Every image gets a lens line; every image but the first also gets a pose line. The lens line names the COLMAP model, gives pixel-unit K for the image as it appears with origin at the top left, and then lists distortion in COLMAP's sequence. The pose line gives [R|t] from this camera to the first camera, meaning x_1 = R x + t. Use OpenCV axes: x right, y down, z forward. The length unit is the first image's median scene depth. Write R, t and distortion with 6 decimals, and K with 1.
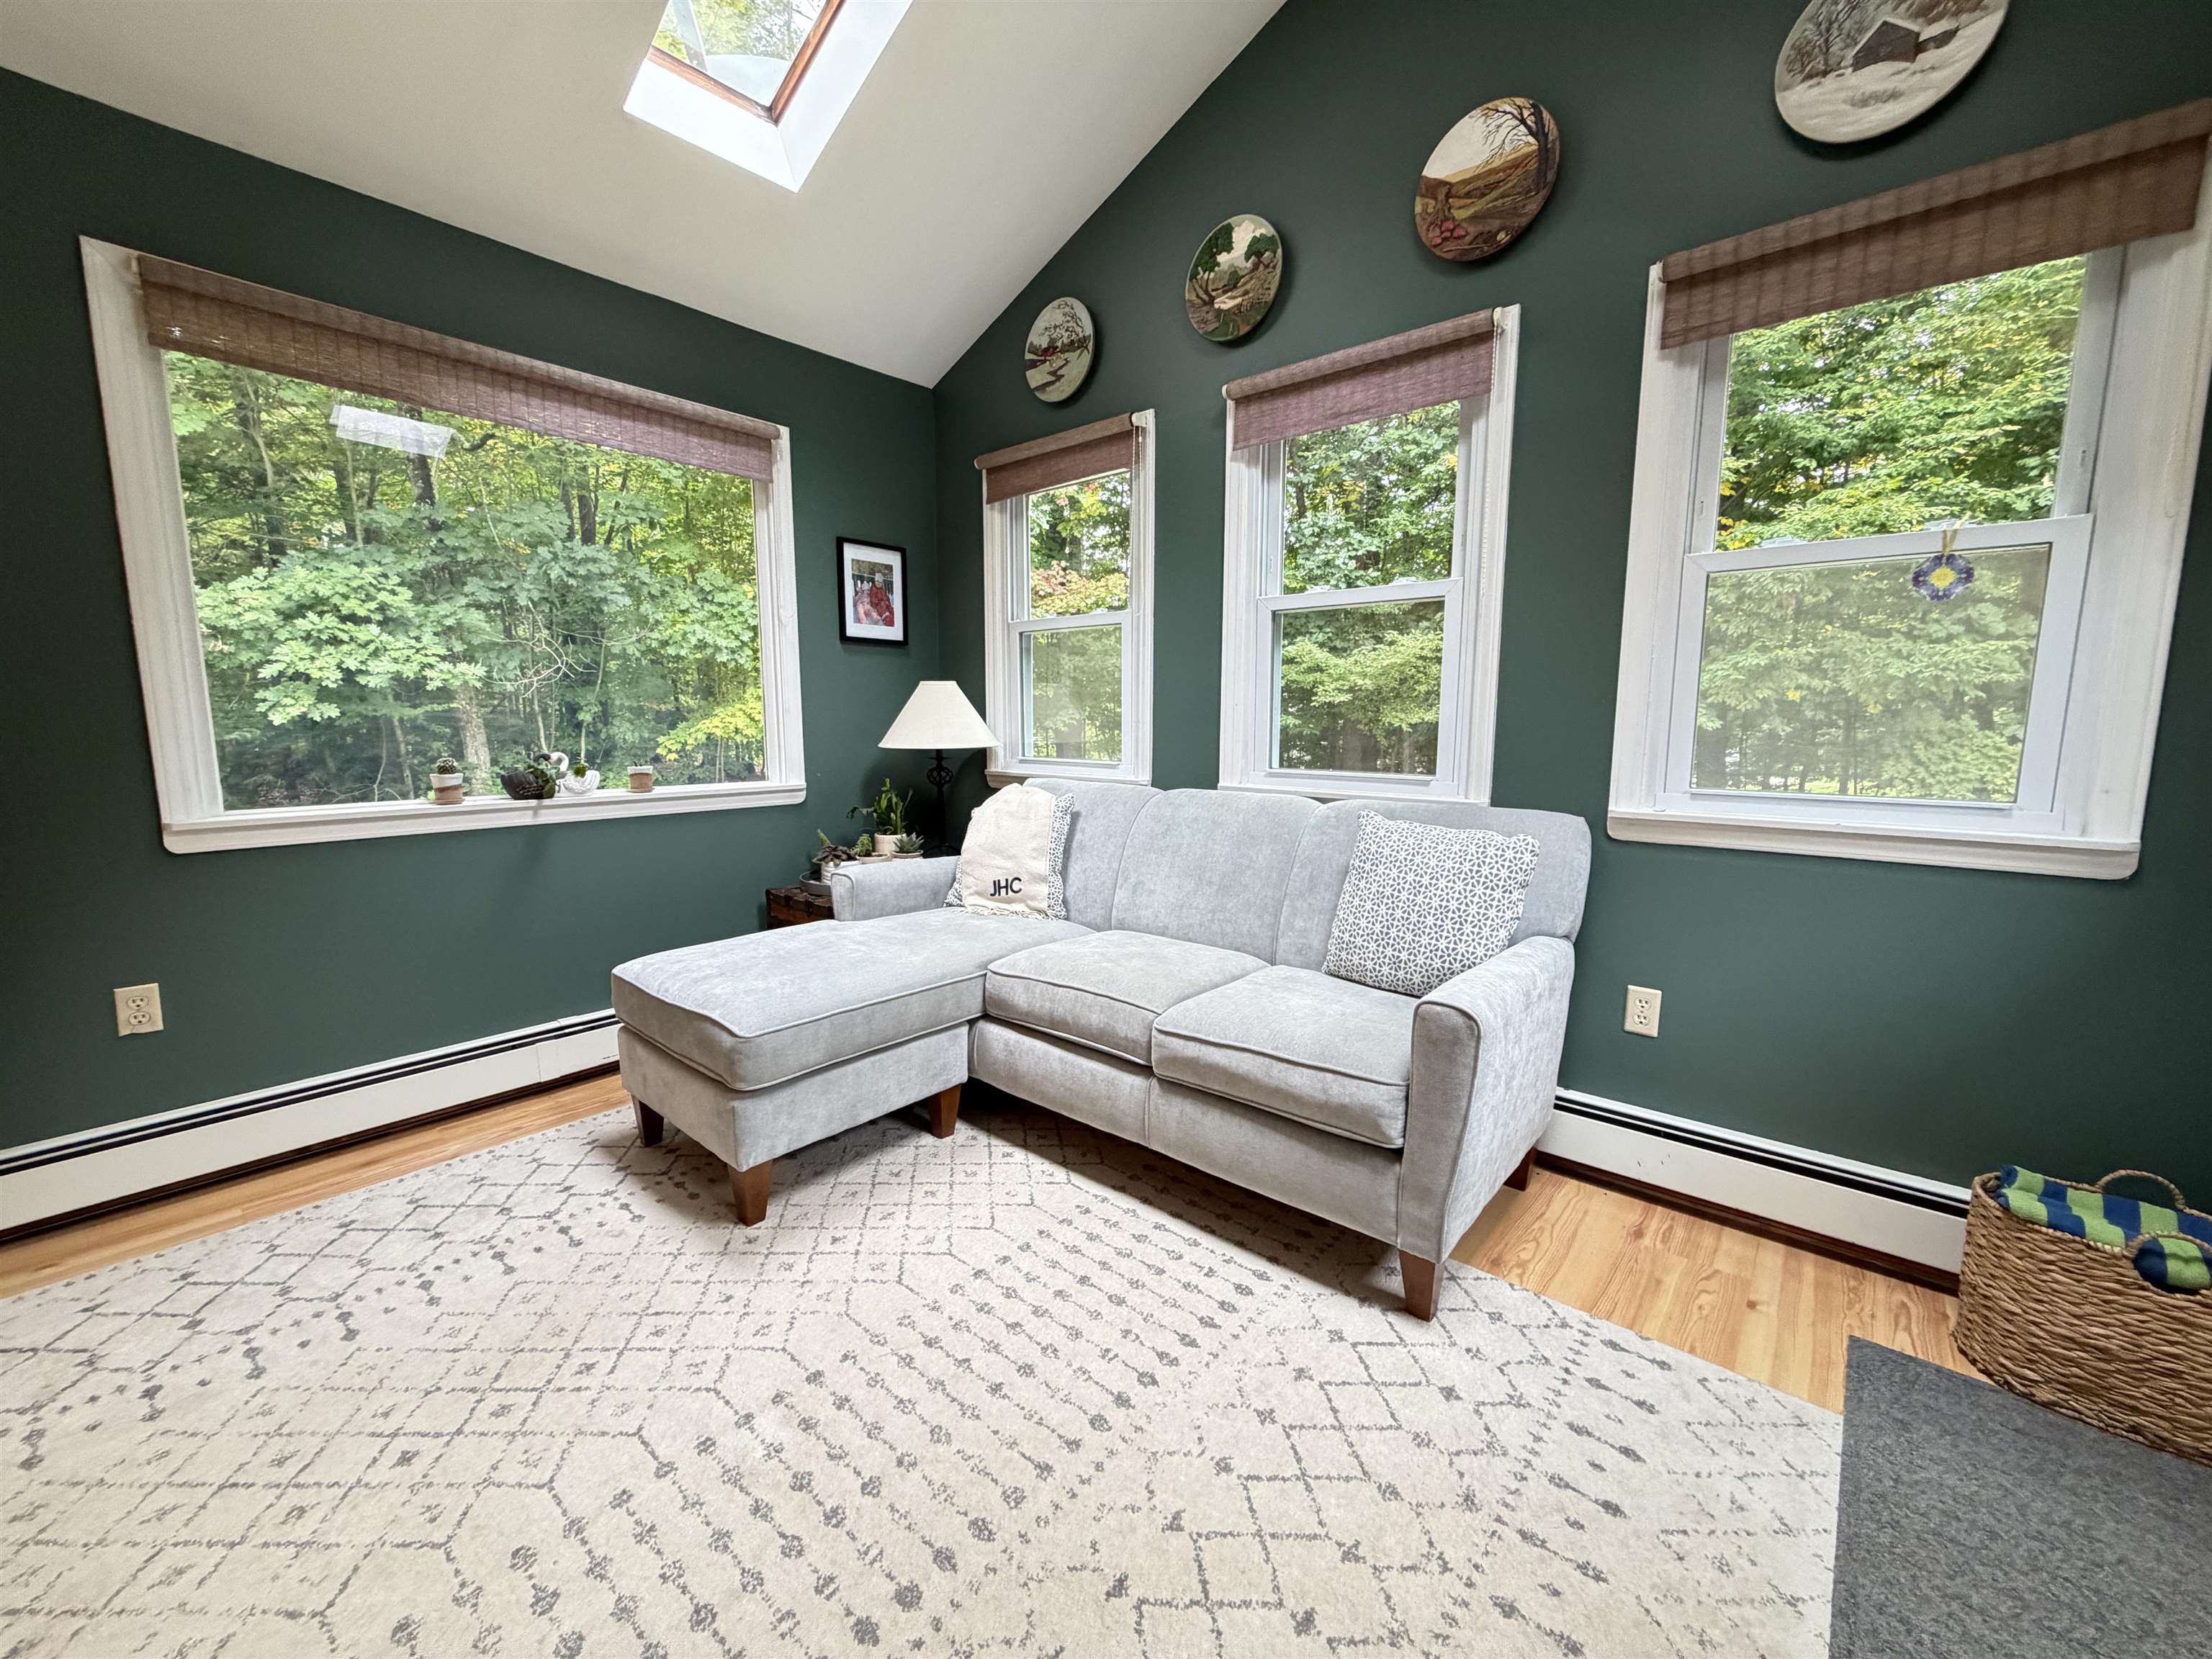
lens RADIAL K [[878.9, 0, 1097.9], [0, 878.9, 827.6], [0, 0, 1]] dist [-0.002161, 0.000632]
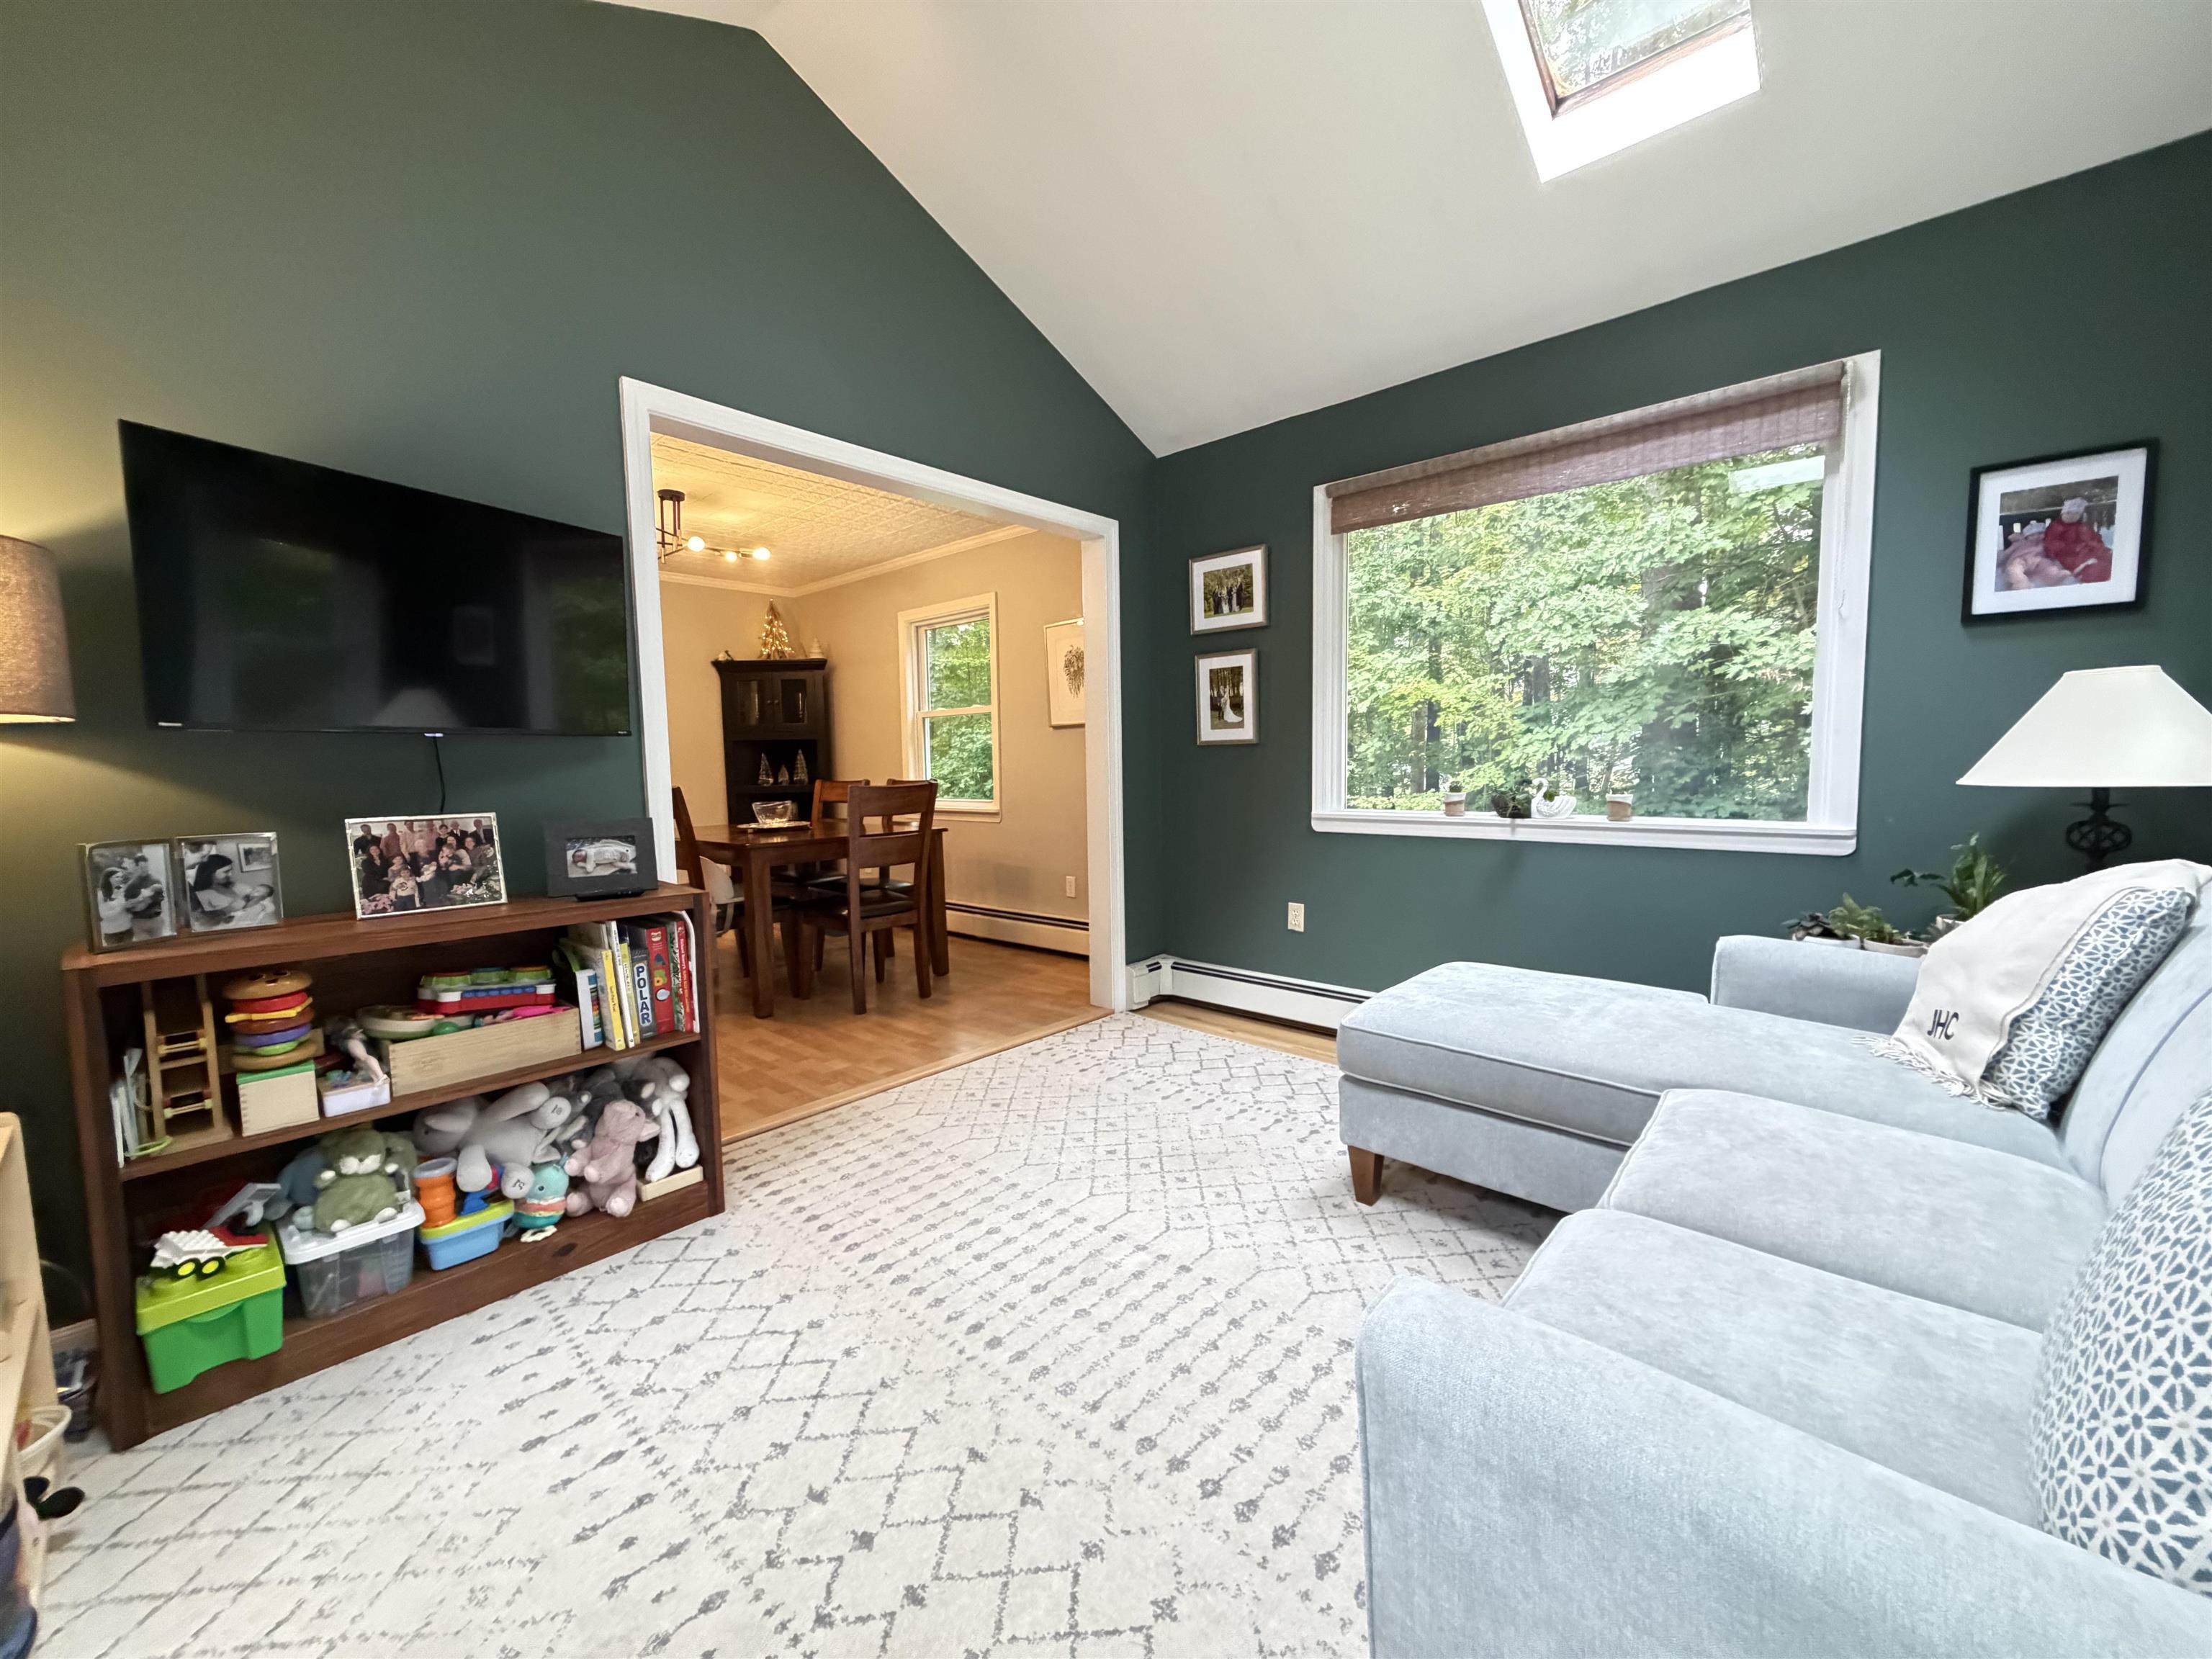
lens RADIAL K [[878.9, 0, 1101.1], [0, 878.9, 828.9], [0, 0, 1]] dist [-0.002161, 0.000632]
pose [[-0.026700, 0.074796, -0.996841, 0.663473], [-0.110412, 0.990875, 0.077305, -0.061071], [0.993527, 0.112127, -0.018198, 0.623948]]
